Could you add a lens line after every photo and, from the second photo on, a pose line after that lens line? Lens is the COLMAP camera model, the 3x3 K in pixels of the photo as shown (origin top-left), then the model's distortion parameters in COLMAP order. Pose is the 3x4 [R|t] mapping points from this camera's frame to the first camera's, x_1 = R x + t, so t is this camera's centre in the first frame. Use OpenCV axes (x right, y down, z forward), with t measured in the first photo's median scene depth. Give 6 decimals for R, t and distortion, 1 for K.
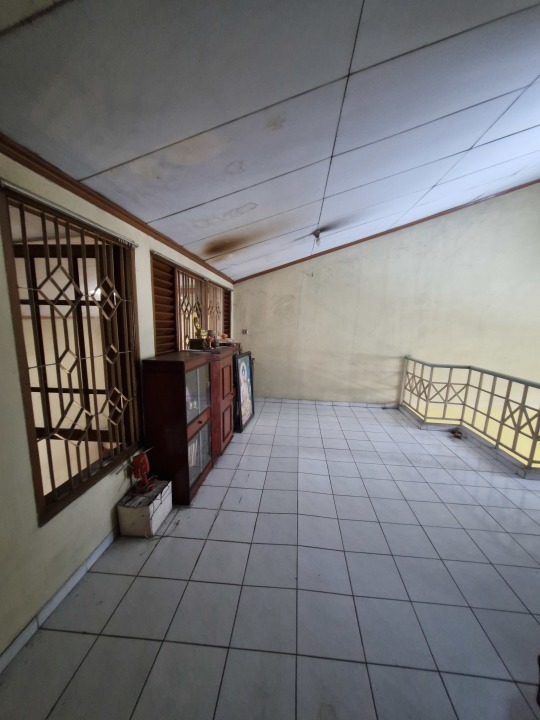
lens RADIAL K [[281.7, 0, 279.5], [0, 281.7, 373.6], [0, 0, 1]] dist [0.003368, -0.000637]
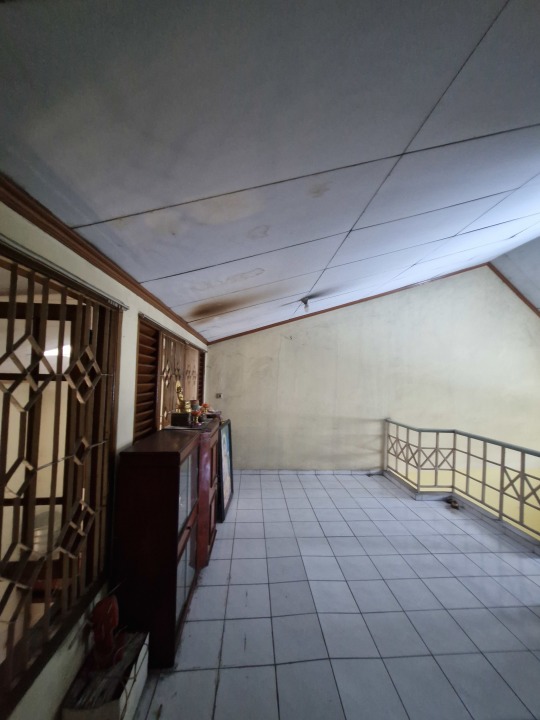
lens RADIAL K [[281.7, 0, 279.5], [0, 281.7, 373.6], [0, 0, 1]] dist [0.003368, -0.000637]
pose [[0.986770, 0.002514, 0.162106, -0.112985], [0.028682, 0.981401, -0.189813, -0.057333], [-0.159568, 0.191952, 0.968345, 0.102570]]
